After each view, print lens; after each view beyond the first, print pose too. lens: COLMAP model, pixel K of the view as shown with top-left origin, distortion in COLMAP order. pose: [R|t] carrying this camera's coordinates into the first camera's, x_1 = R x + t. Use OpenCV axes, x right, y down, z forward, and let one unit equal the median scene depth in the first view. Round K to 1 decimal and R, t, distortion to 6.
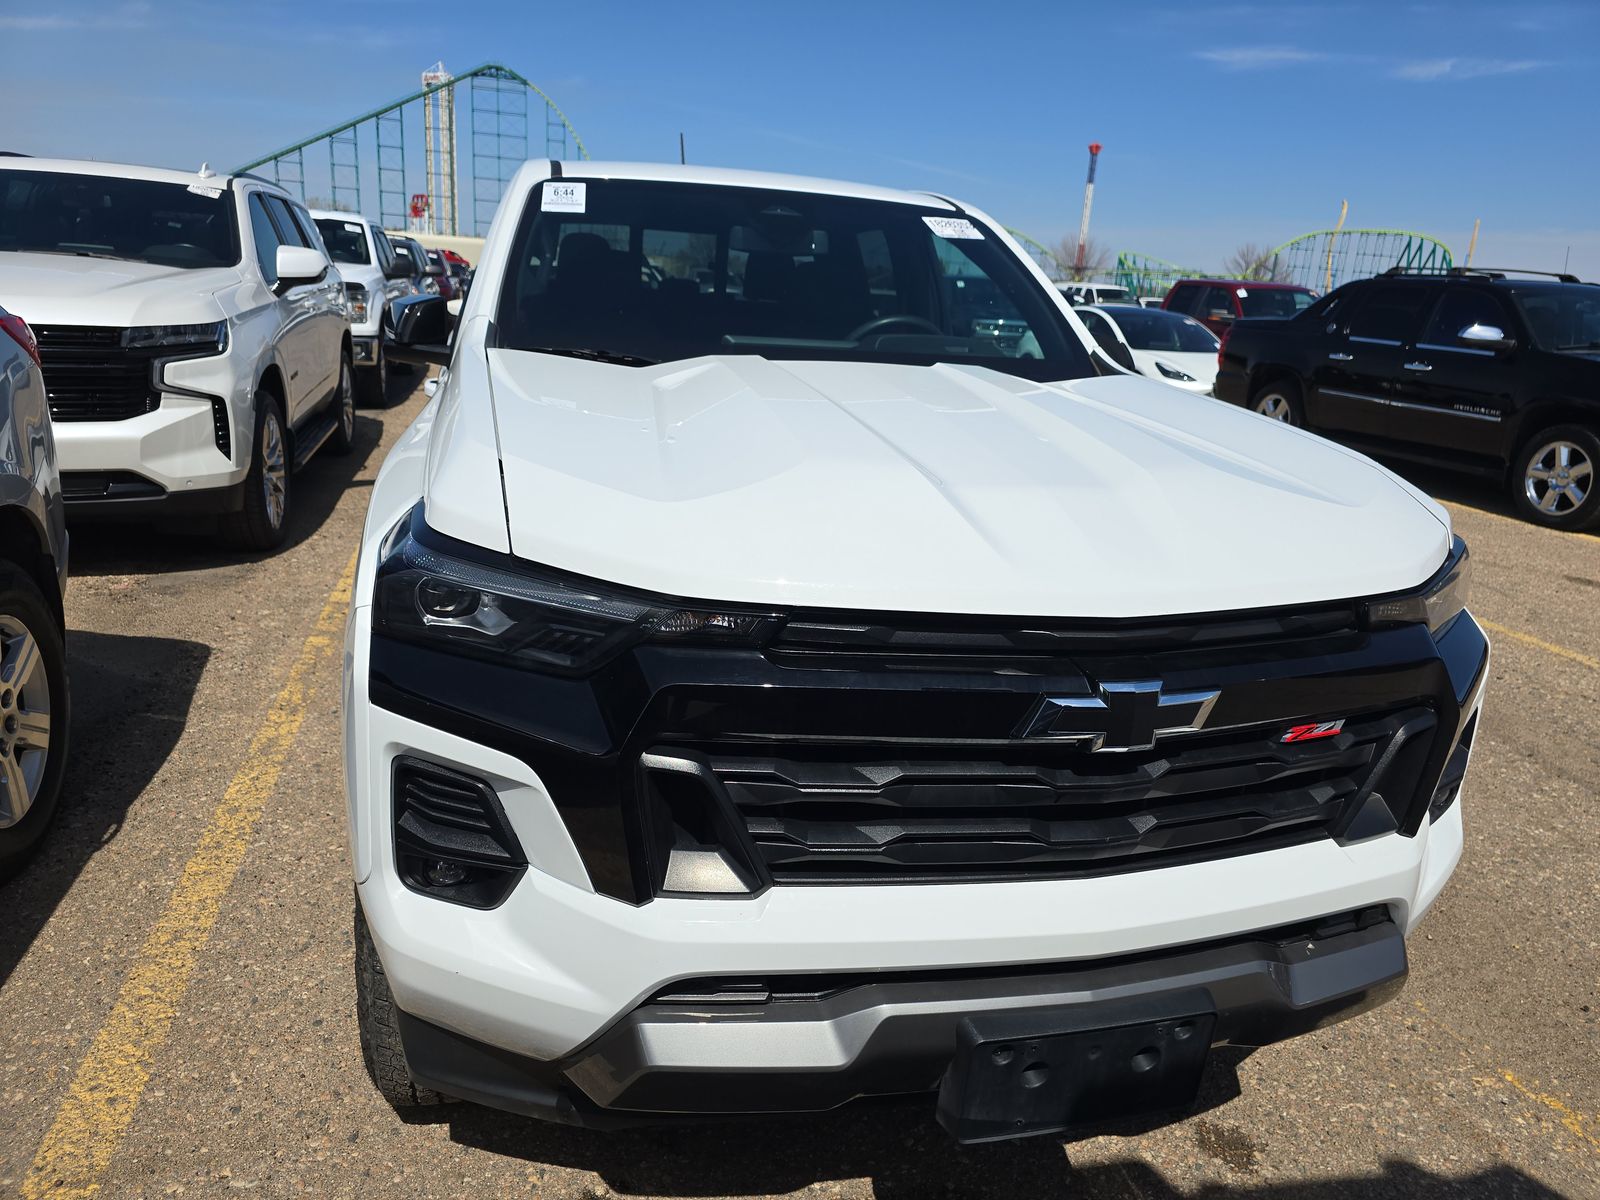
lens RADIAL K [[1095.1, 0, 800.0], [0, 1095.1, 600.0], [0, 0, 1]] dist [0.053447, -0.052763]
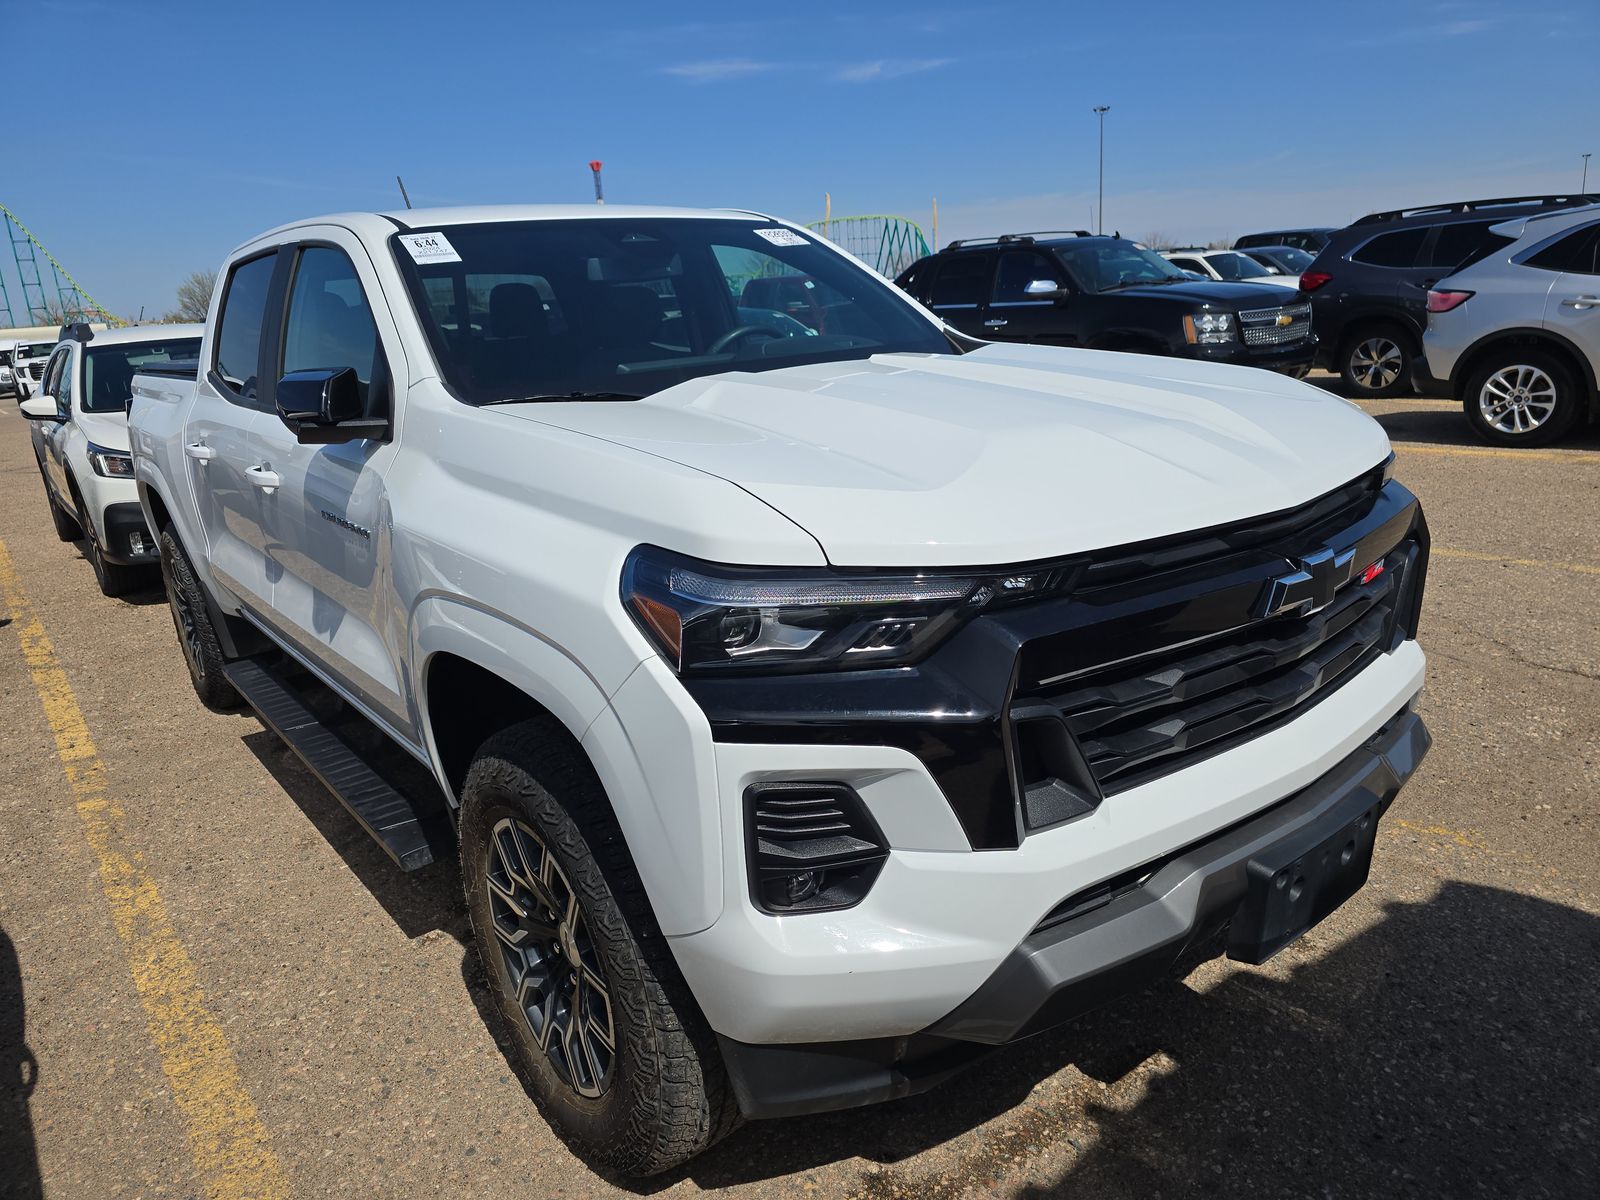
lens RADIAL K [[1090.2, 0, 800.0], [0, 1090.2, 600.0], [0, 0, 1]] dist [0.043864, -0.040155]
pose [[0.909041, -0.227720, 0.348981, -0.378732], [0.232492, 0.972173, 0.028767, -0.026301], [-0.345820, 0.054984, 0.936688, 0.018851]]
